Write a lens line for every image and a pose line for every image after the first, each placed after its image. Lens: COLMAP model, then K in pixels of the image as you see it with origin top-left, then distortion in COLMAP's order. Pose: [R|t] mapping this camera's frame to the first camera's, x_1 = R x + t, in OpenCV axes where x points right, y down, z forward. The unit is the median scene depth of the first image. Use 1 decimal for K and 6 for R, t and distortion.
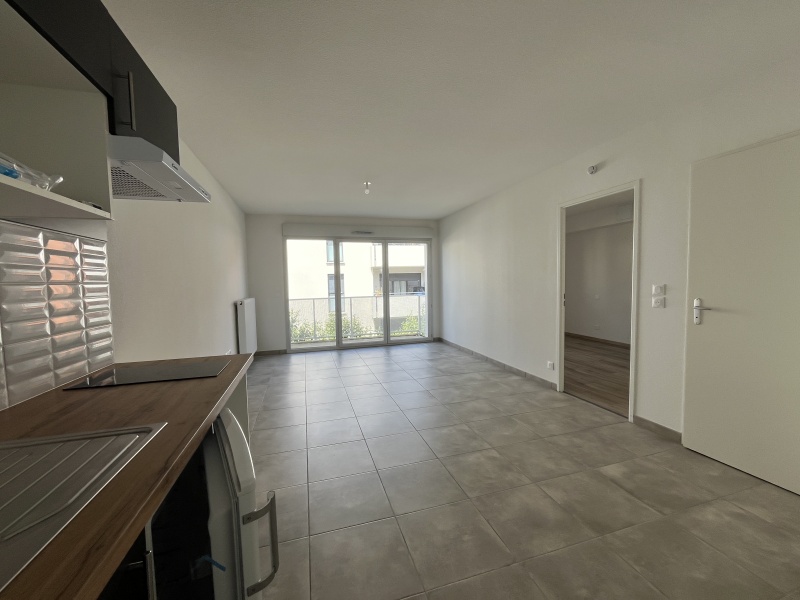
lens RADIAL K [[322.2, 0, 400.0], [0, 322.2, 298.3], [0, 0, 1]] dist [-0.002206, -0.000547]
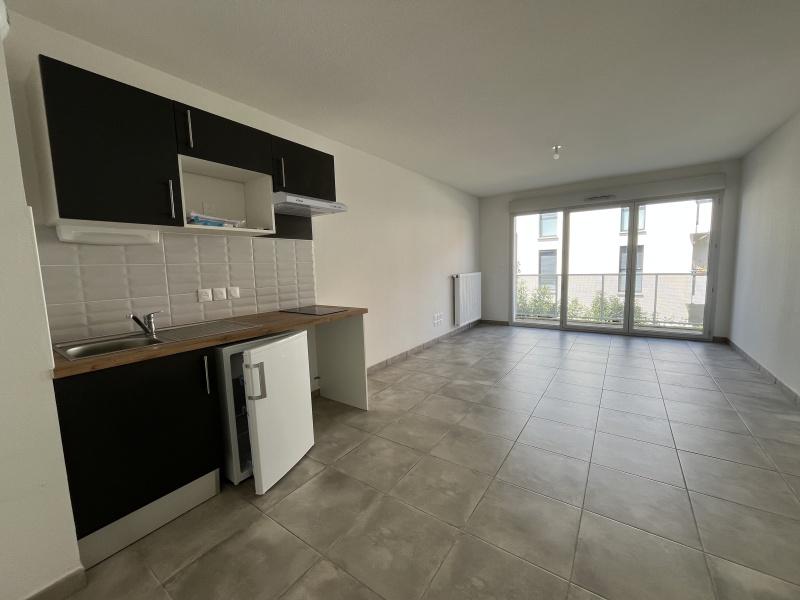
lens RADIAL K [[322.2, 0, 397.5], [0, 322.2, 300.2], [0, 0, 1]] dist [-0.002206, -0.000547]
pose [[0.623220, 0.089829, -0.776871, 0.240138], [-0.024068, 0.995114, 0.095757, -0.004967], [0.781676, -0.040980, 0.622336, 0.052309]]
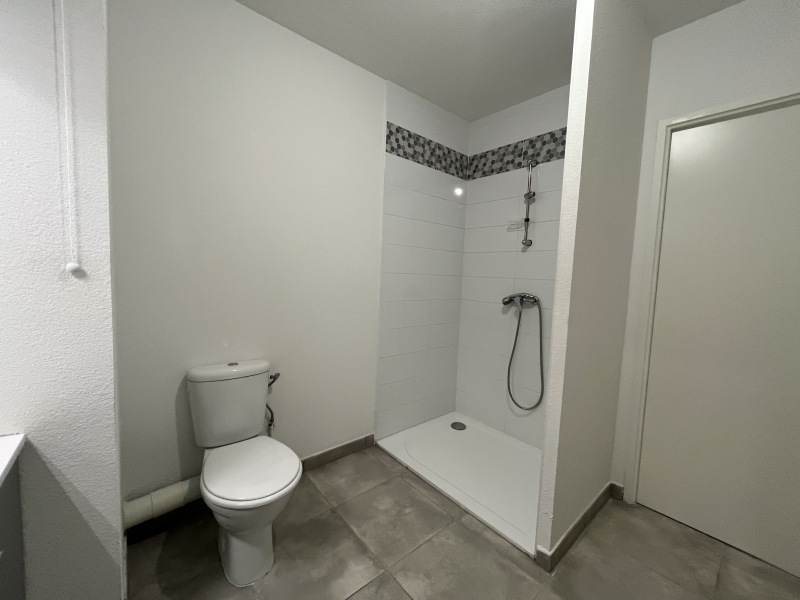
lens RADIAL K [[322.2, 0, 400.5], [0, 322.2, 298.5], [0, 0, 1]] dist [-0.002206, -0.000547]
pose [[-0.916148, 0.020503, -0.400314, 0.156424], [-0.036781, 0.990178, 0.134891, -0.030622], [0.399148, 0.138304, -0.906396, 0.507773]]
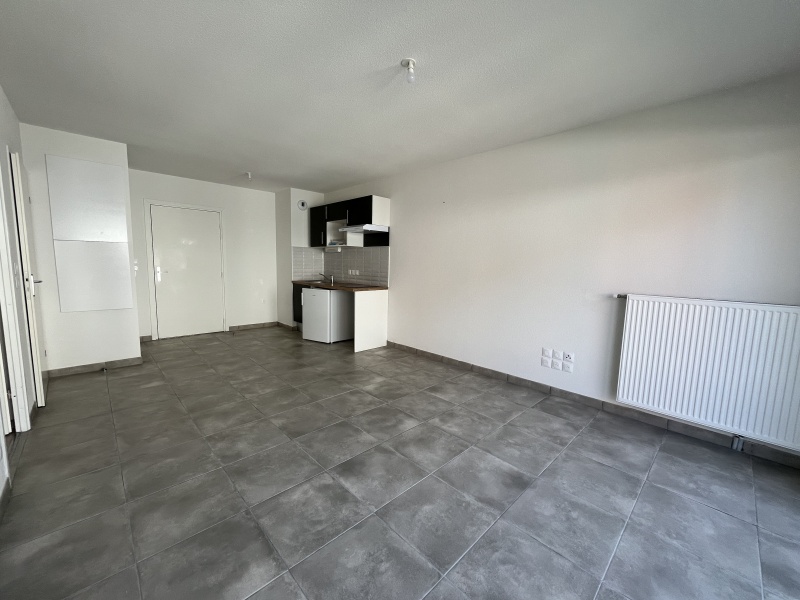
lens RADIAL K [[322.2, 0, 397.8], [0, 322.2, 299.3], [0, 0, 1]] dist [-0.002206, -0.000547]
pose [[-0.889724, 0.056221, -0.453023, 0.106732], [-0.024508, 0.985073, 0.170384, -0.053899], [0.455840, 0.162698, -0.875065, 1.000518]]
